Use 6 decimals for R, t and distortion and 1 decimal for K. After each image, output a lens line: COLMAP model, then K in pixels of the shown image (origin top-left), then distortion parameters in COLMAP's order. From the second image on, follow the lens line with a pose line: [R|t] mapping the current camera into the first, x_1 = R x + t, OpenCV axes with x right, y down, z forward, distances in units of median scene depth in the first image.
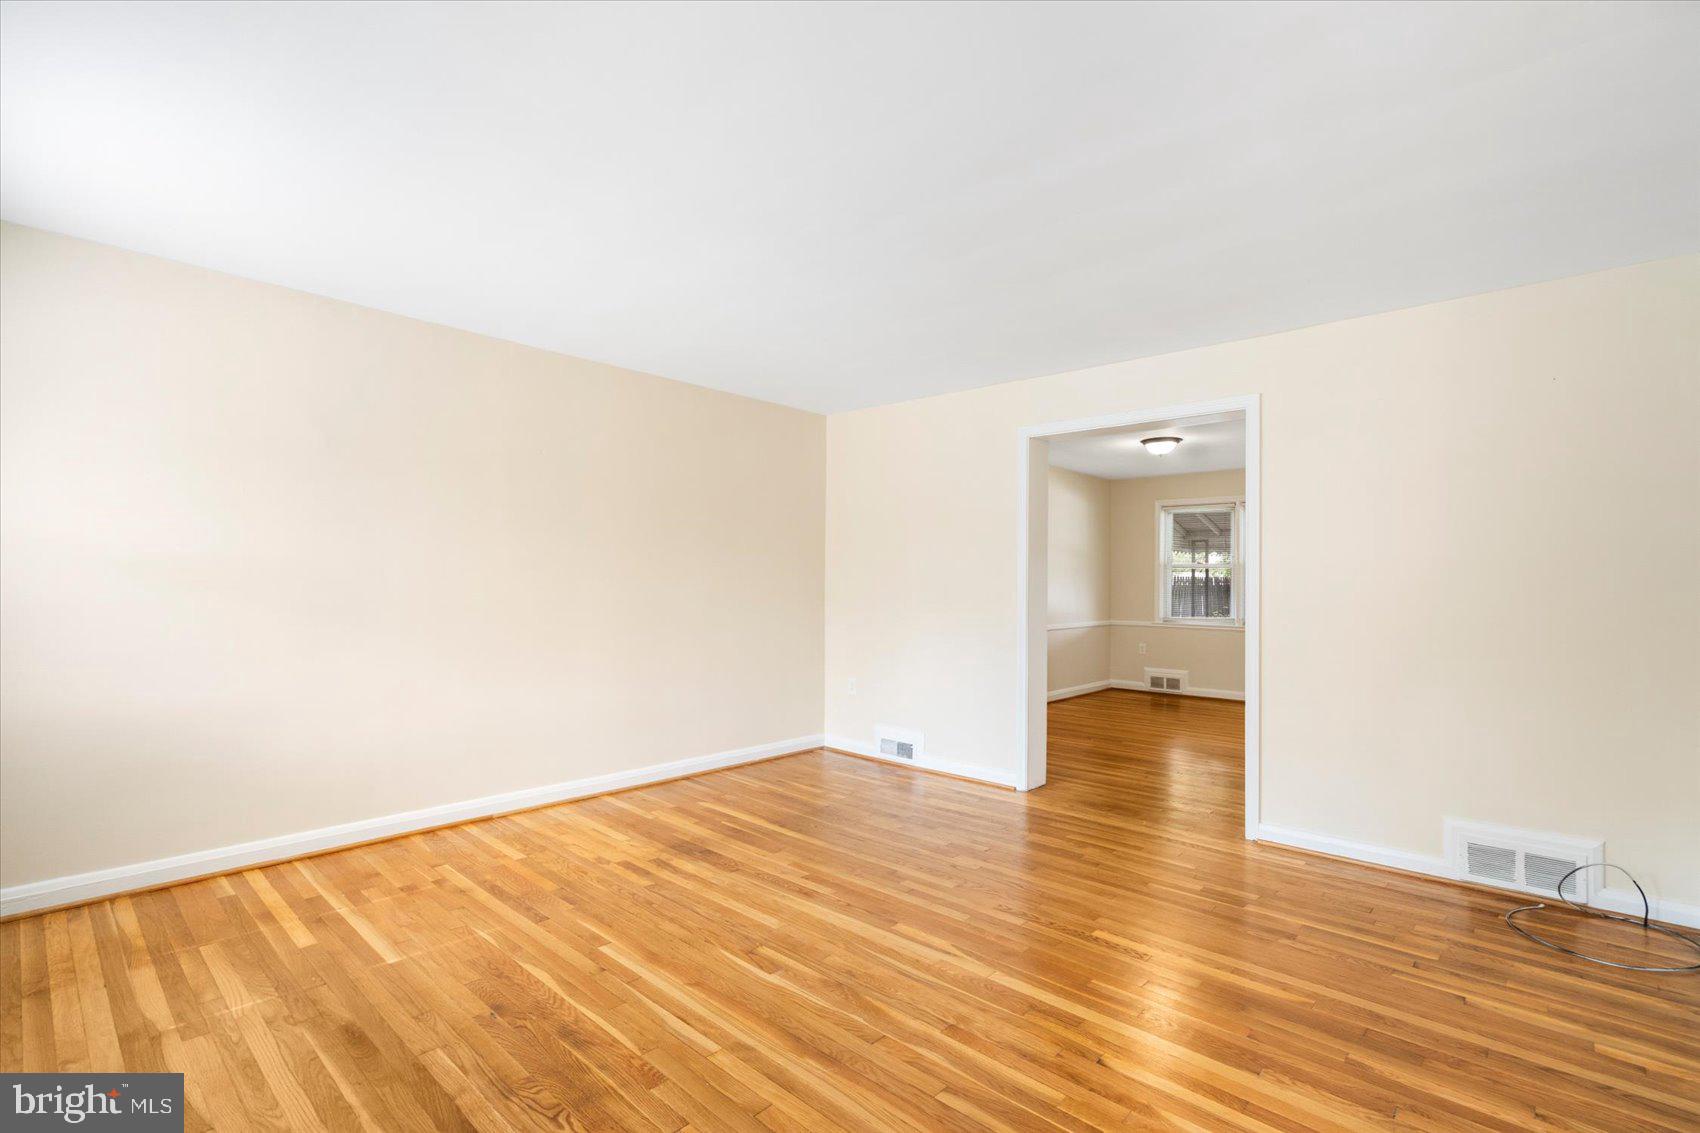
lens RADIAL K [[774.3, 0, 842.1], [0, 774.3, 582.3], [0, 0, 1]] dist [-0.008239, 0.002889]
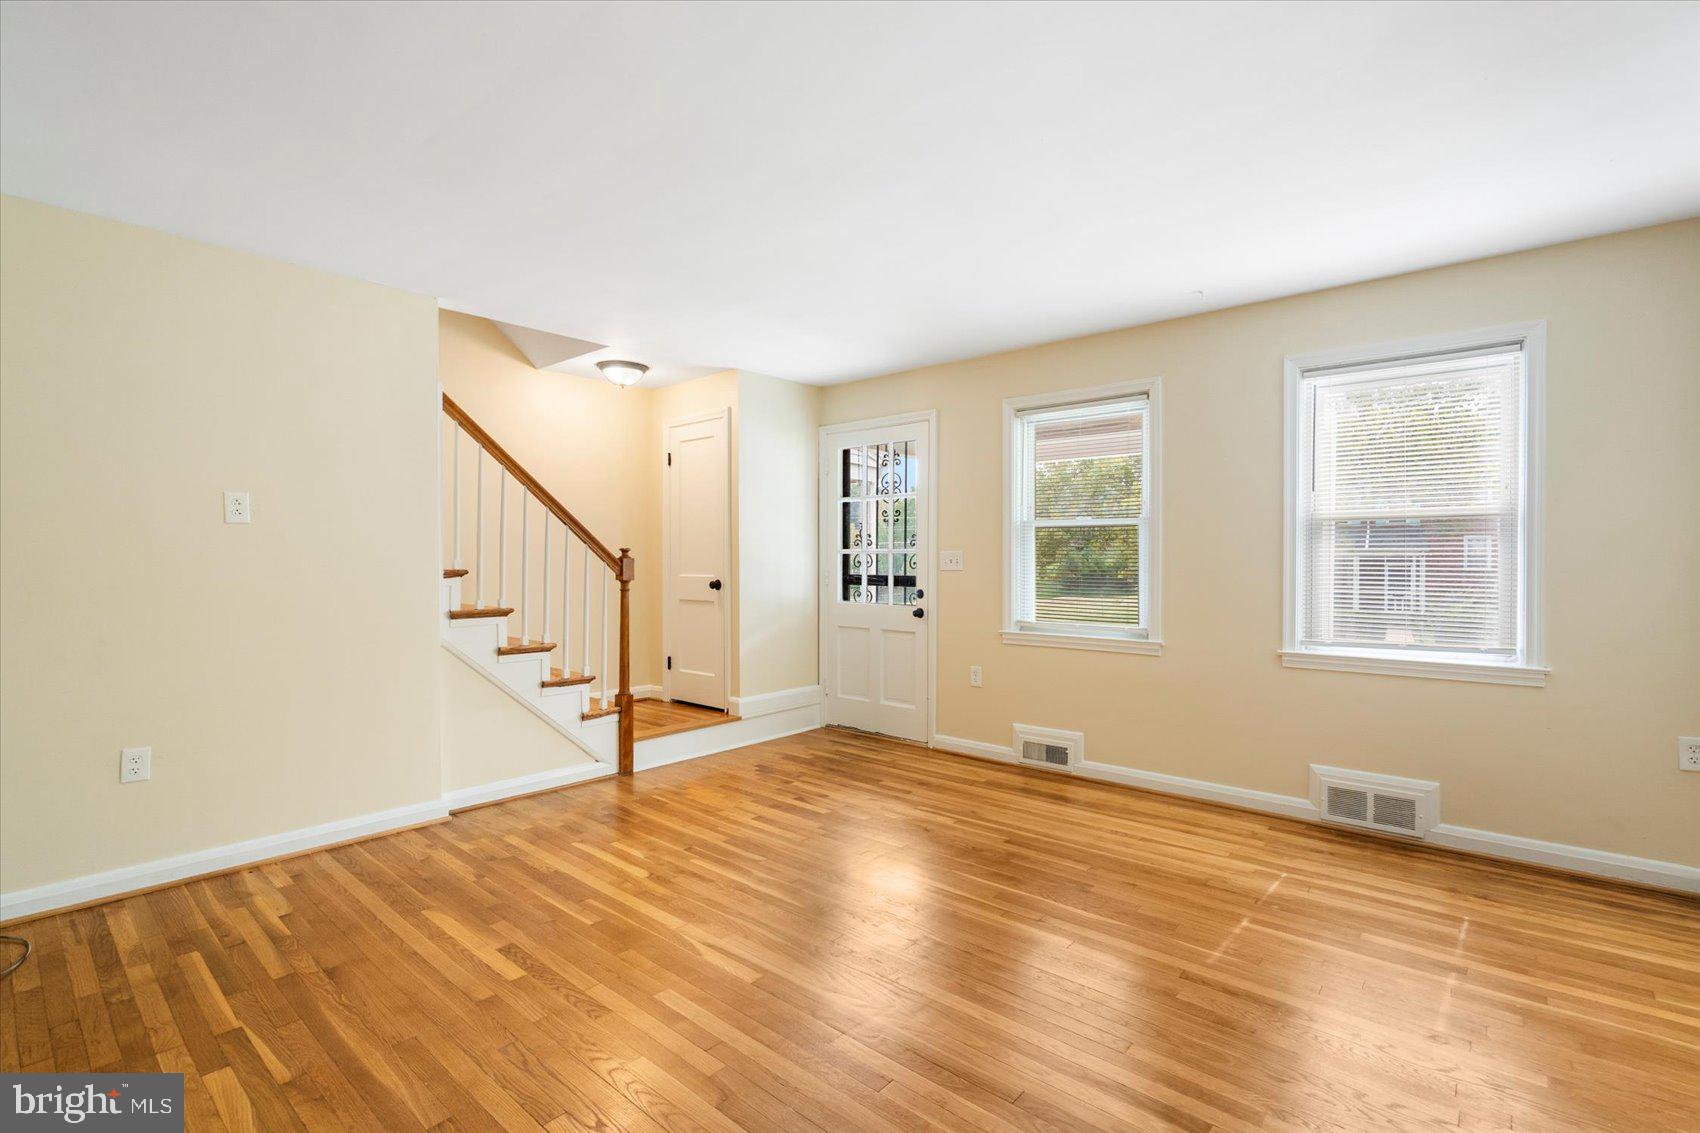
lens RADIAL K [[774.3, 0, 853.5], [0, 774.3, 560.5], [0, 0, 1]] dist [-0.008239, 0.002889]
pose [[-0.999170, -0.005874, -0.040301, 0.001080], [-0.005876, 0.999983, -0.000072, 0.001114], [0.040301, 0.000165, -0.999188, 1.576501]]
